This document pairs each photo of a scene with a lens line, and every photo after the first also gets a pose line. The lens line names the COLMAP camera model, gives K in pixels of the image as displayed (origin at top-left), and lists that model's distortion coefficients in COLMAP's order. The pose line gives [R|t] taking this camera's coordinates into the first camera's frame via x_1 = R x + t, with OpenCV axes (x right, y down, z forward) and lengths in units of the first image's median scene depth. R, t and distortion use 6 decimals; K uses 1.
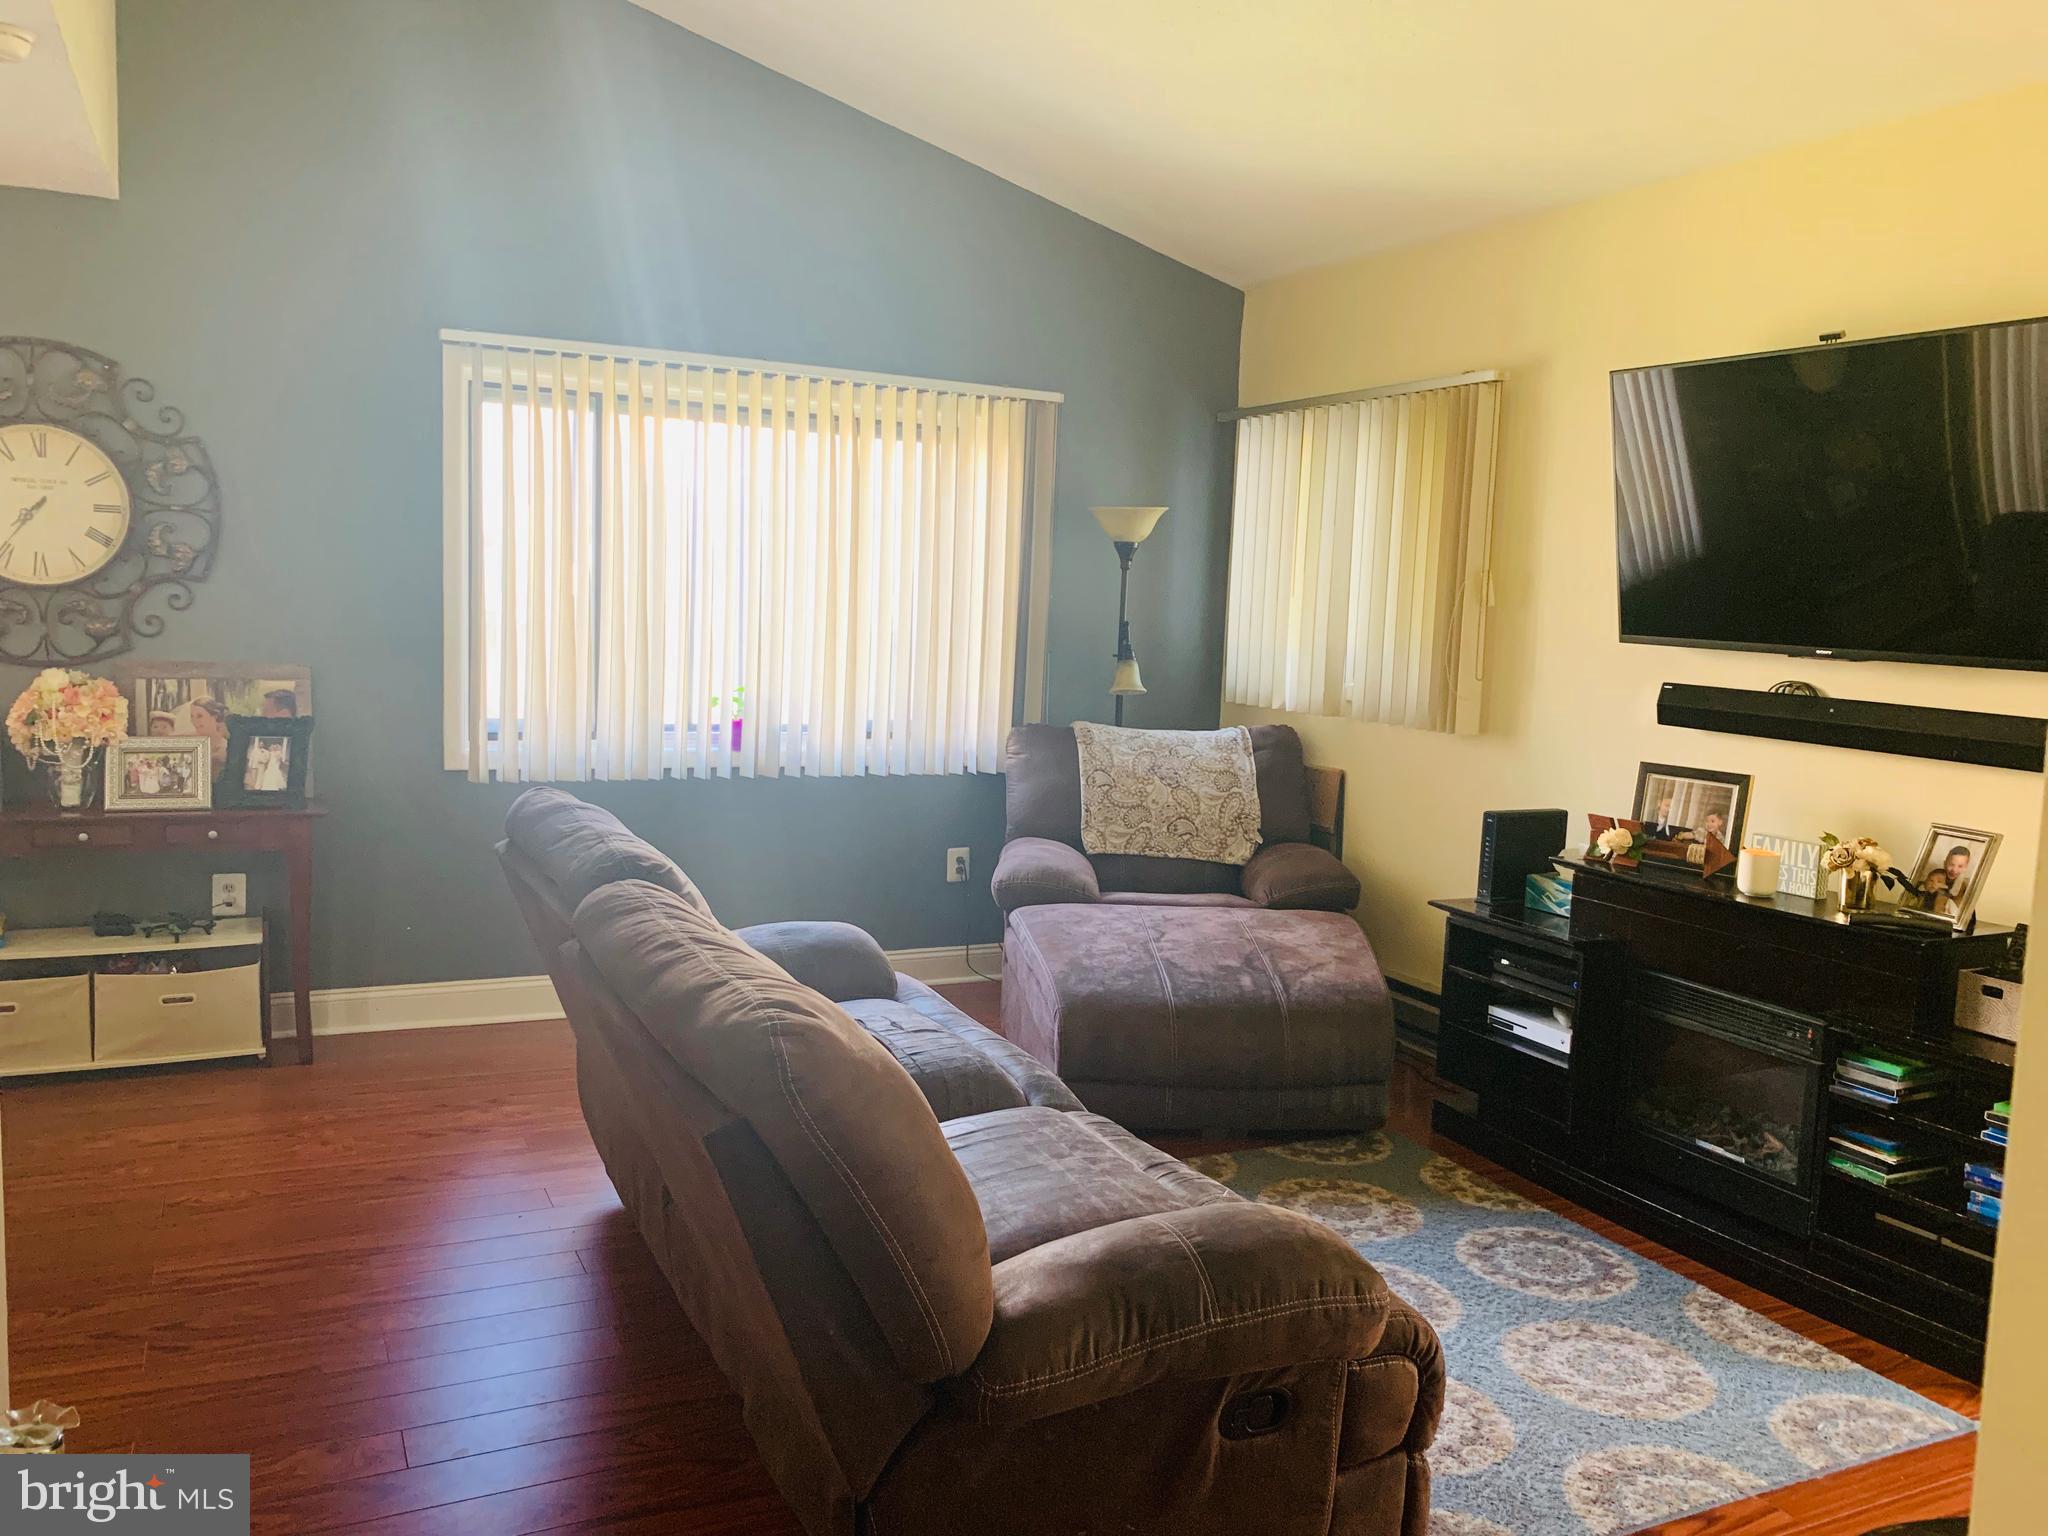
lens RADIAL K [[1566.0, 0, 1030.0], [0, 1566.0, 763.7], [0, 0, 1]] dist [0.007337, -0.020535]
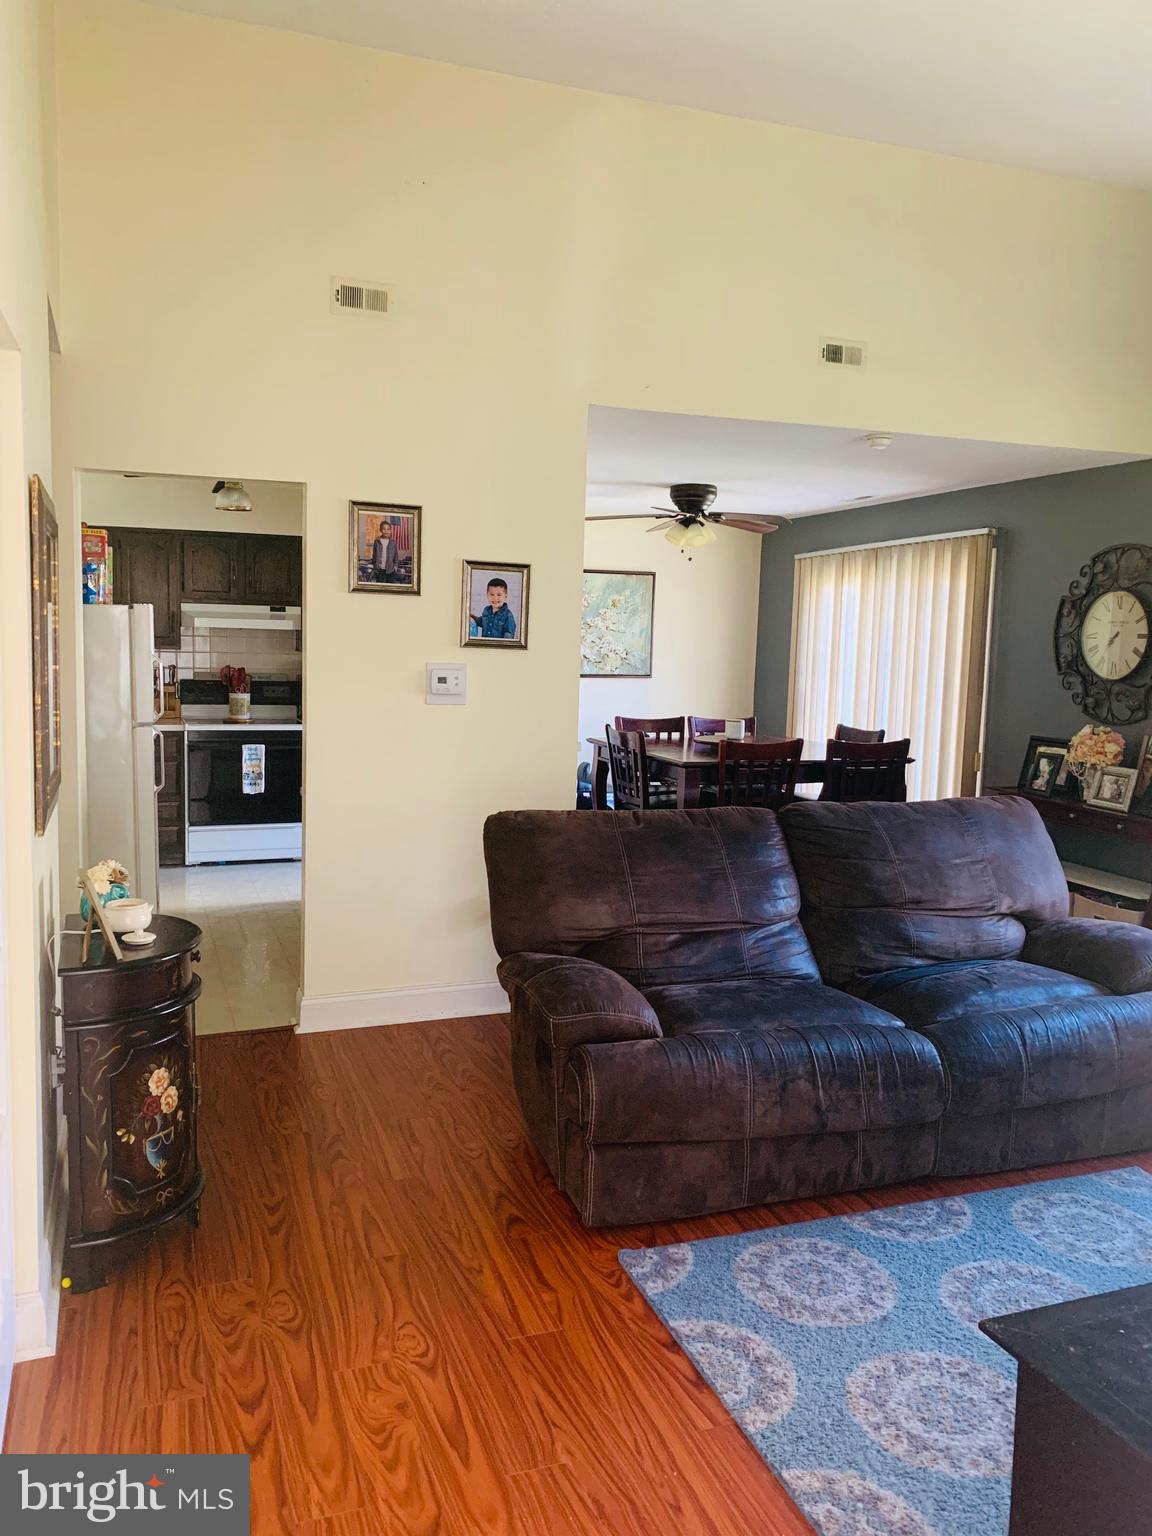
lens RADIAL K [[1174.5, 0, 577.8], [0, 1174.5, 762.0], [0, 0, 1]] dist [0.007337, -0.020535]
pose [[-0.092445, 0.076498, -0.992775, 0.784853], [-0.137198, 0.986556, 0.088794, -0.056452], [0.986220, 0.144415, -0.080706, 0.518701]]
